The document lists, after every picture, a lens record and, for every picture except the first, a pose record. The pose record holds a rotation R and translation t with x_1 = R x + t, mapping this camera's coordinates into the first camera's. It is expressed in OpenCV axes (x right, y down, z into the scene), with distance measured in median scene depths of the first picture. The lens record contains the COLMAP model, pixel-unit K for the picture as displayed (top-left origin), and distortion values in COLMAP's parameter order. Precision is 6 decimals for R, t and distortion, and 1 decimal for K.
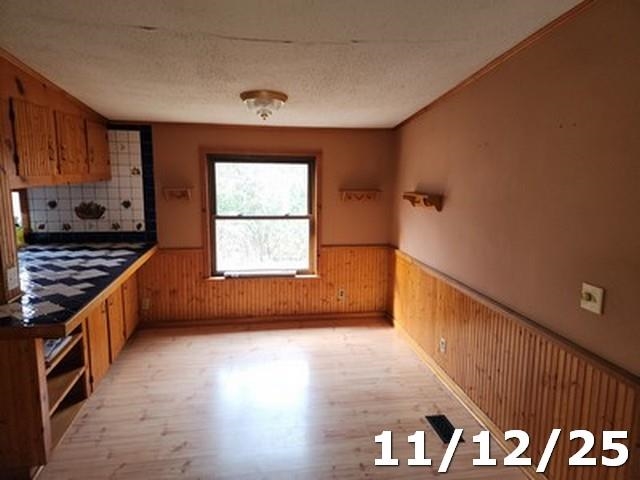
lens RADIAL K [[427.7, 0, 320.0], [0, 427.7, 240.0], [0, 0, 1]] dist [0.015780, 0.000502]
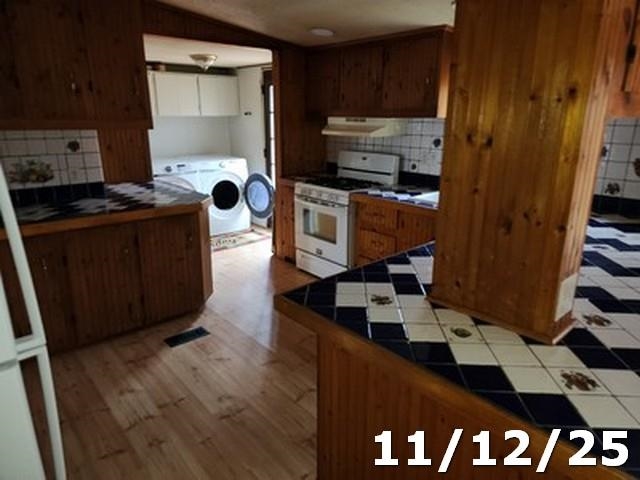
lens RADIAL K [[418.3, 0, 320.0], [0, 418.3, 240.0], [0, 0, 1]] dist [0.075878, -0.053360]
pose [[0.522251, 0.235378, -0.819665, -0.267784], [-0.132427, 0.971880, 0.194712, -0.021376], [0.842447, 0.006857, 0.538735, 0.274258]]
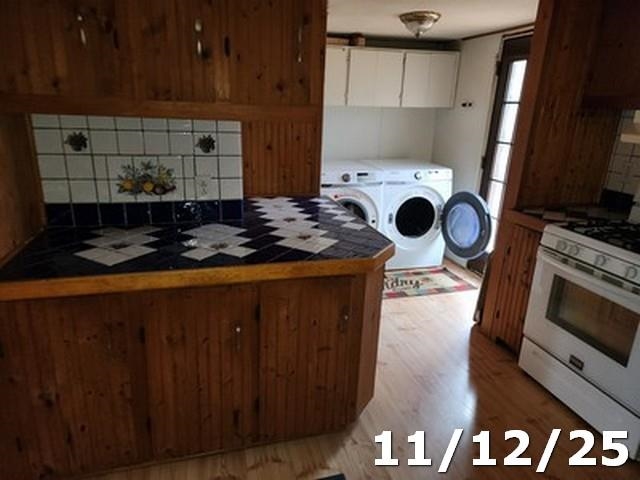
lens RADIAL K [[418.3, 0, 320.0], [0, 418.3, 240.0], [0, 0, 1]] dist [0.075878, -0.053360]
pose [[0.103919, 0.293958, -0.950152, -0.629414], [-0.187399, 0.944001, 0.271558, -0.031299], [0.976771, 0.149837, 0.153187, 0.381881]]
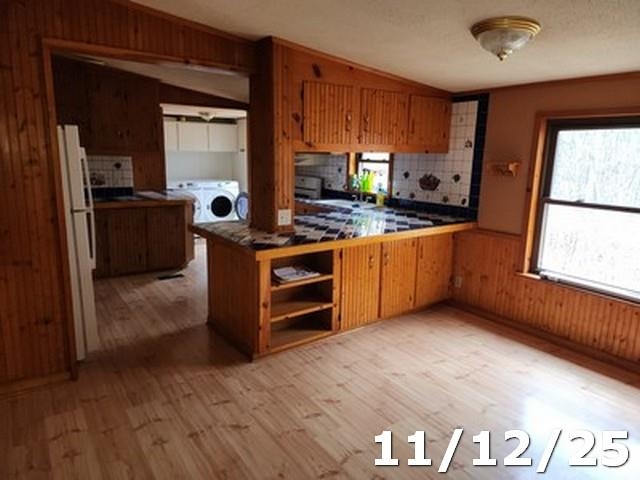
lens RADIAL K [[418.3, 0, 320.0], [0, 418.3, 240.0], [0, 0, 1]] dist [0.075878, -0.053360]
pose [[0.433725, 0.179795, -0.882925, 0.299202], [-0.158495, 0.979835, 0.121671, -0.011650], [0.886996, 0.087167, 0.453476, 0.291705]]
